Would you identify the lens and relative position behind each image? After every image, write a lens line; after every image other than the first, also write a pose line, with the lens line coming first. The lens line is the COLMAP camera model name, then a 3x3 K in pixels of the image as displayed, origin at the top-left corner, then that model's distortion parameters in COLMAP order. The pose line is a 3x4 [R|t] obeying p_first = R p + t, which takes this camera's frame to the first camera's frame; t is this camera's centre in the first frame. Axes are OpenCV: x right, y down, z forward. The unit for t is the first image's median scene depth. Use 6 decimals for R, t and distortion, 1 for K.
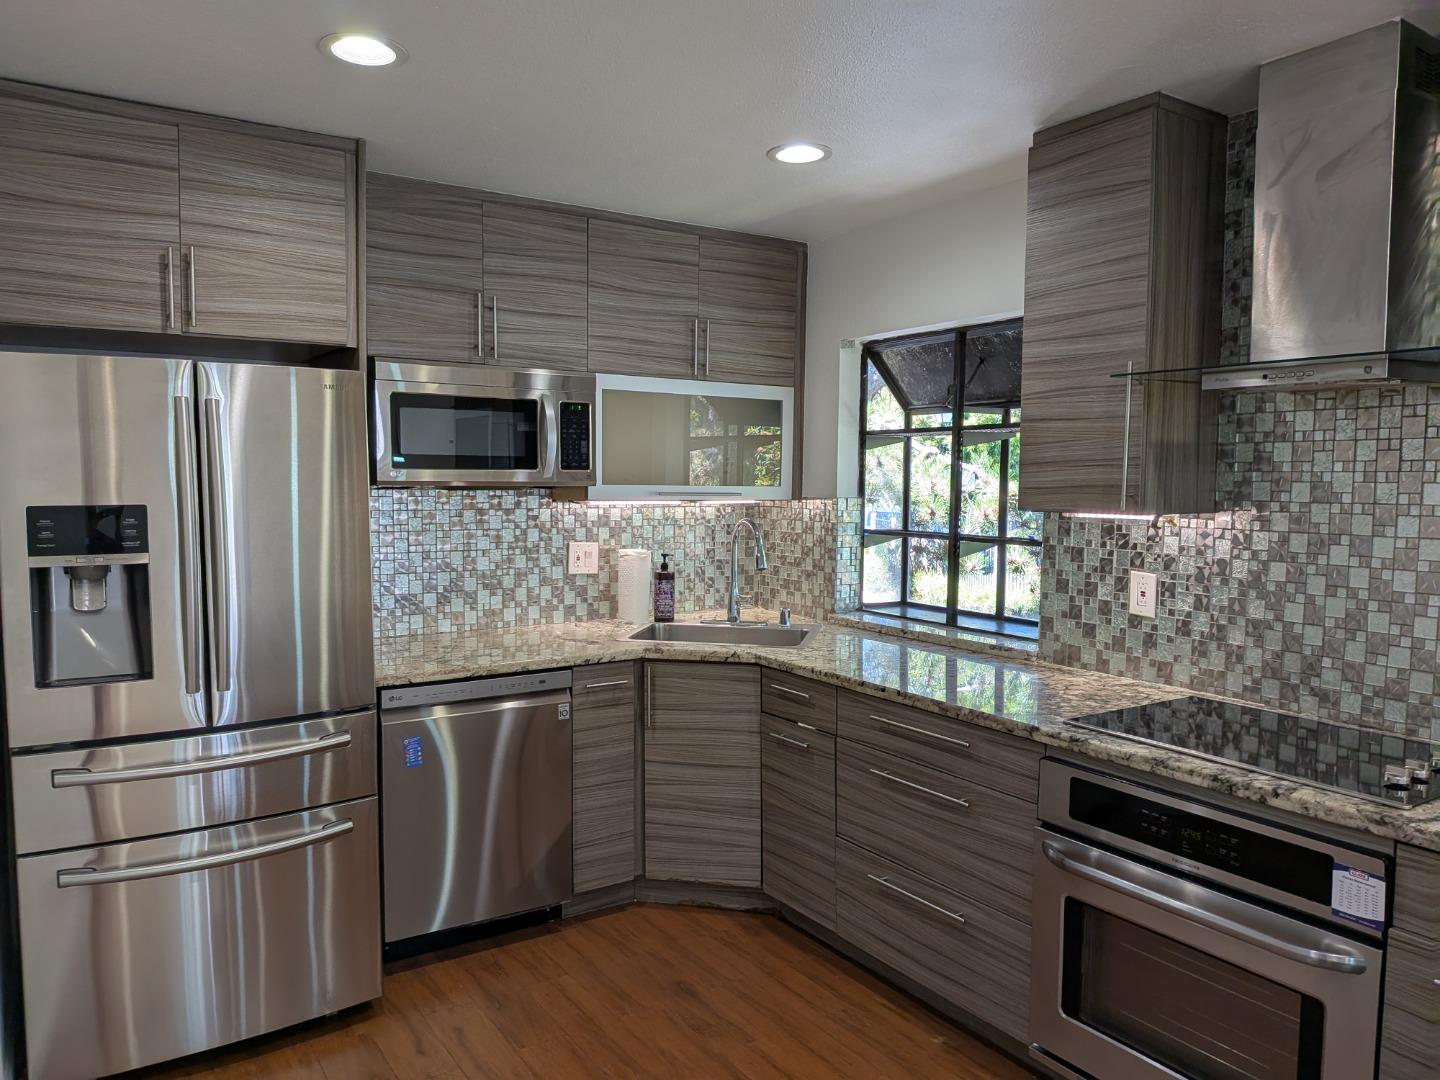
lens RADIAL K [[1055.7, 0, 726.3], [0, 1055.7, 550.1], [0, 0, 1]] dist [0.081649, -0.130862]
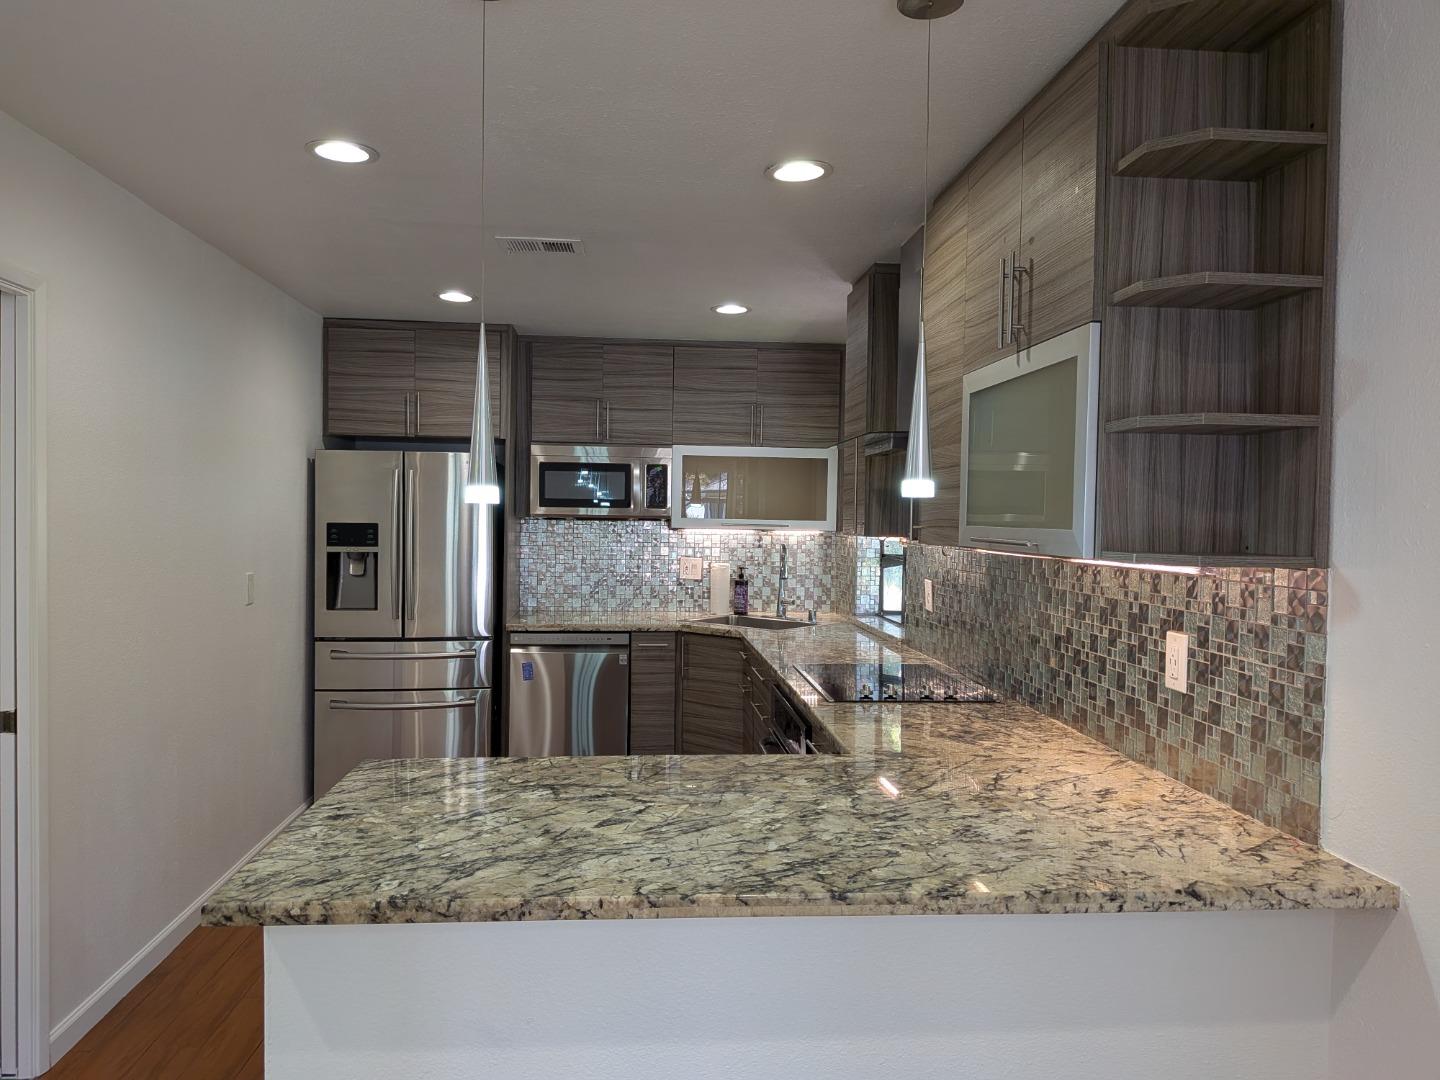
lens RADIAL K [[1059.5, 0, 712.1], [0, 1059.5, 538.1], [0, 0, 1]] dist [0.081568, -0.146506]
pose [[0.872879, 0.015193, -0.487700, 0.823921], [-0.042937, 0.998029, -0.045757, 0.042677], [0.486044, 0.060881, 0.871811, -0.372247]]
